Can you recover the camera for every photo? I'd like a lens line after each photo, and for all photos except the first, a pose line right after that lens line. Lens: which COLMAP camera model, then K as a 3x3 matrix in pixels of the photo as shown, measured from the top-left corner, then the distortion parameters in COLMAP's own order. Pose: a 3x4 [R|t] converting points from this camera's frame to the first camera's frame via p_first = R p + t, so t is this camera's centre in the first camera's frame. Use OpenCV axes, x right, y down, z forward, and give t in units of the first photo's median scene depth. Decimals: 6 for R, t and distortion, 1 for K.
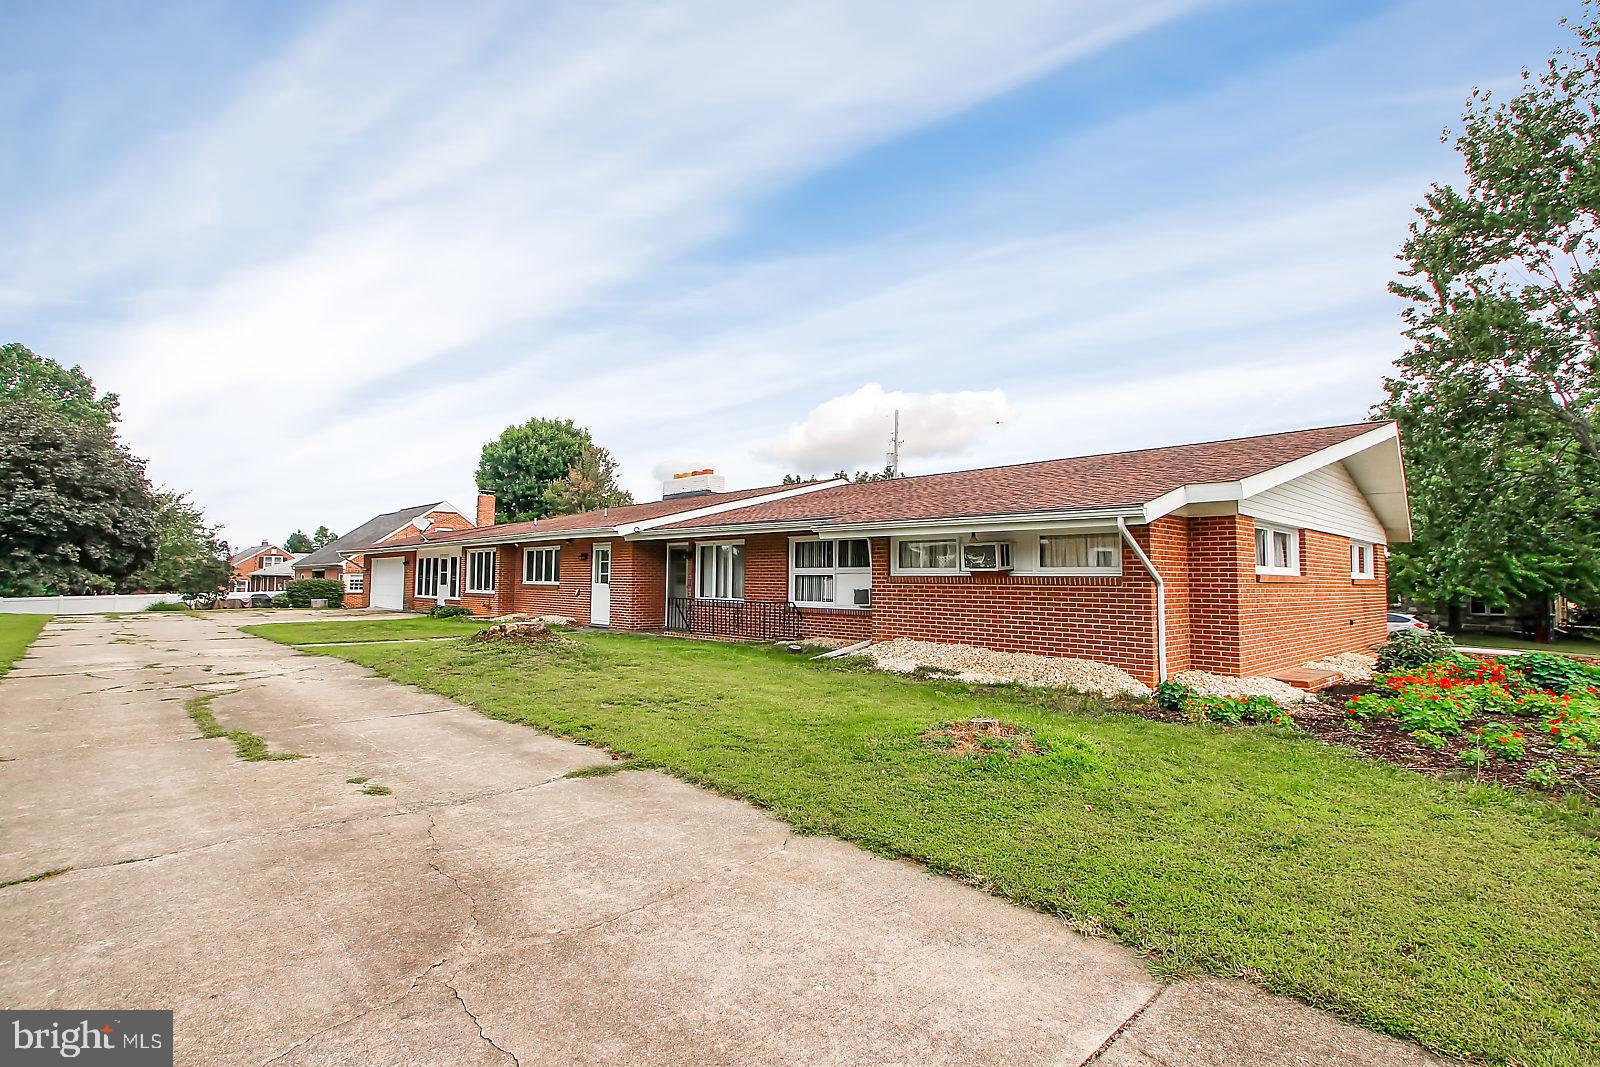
lens RADIAL K [[734.0, 0, 818.7], [0, 734.0, 605.6], [0, 0, 1]] dist [0.006400, -0.000953]
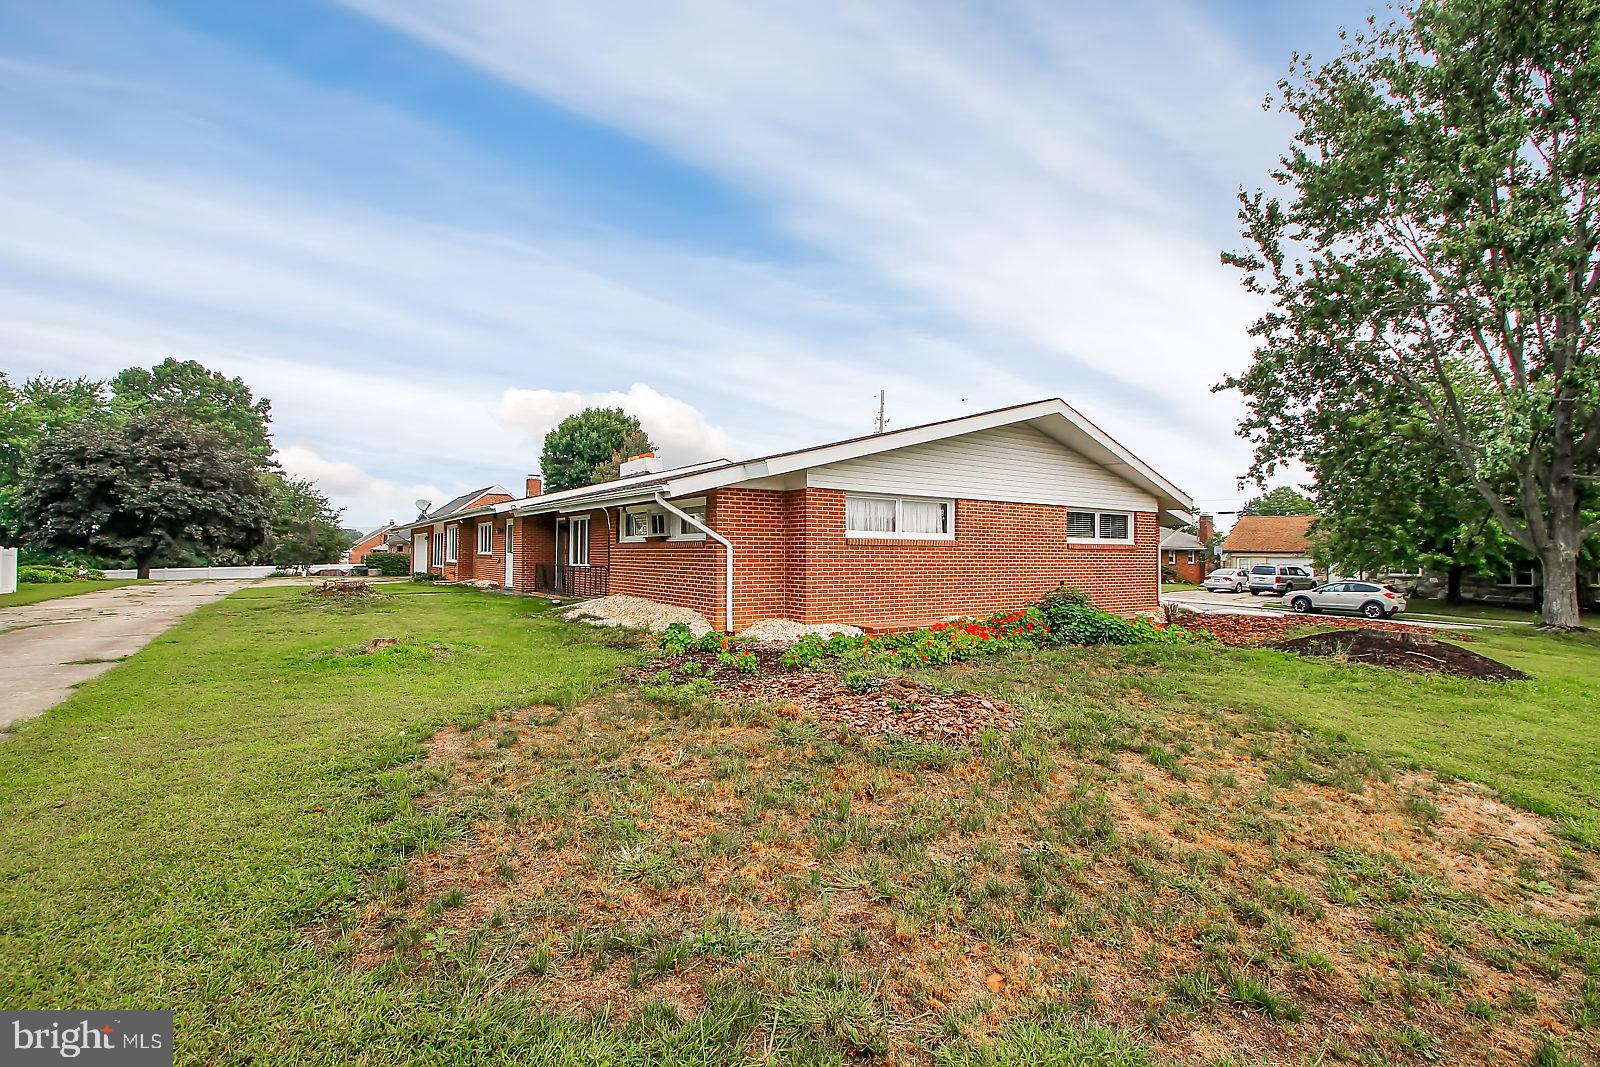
lens RADIAL K [[724.6, 0, 837.5], [0, 724.6, 590.7], [0, 0, 1]] dist [0.014128, 0.000286]
pose [[0.987604, 0.004036, -0.156911, 0.260281], [-0.001736, 0.999889, 0.014796, 0.008217], [0.156953, -0.014341, 0.987502, -0.053469]]
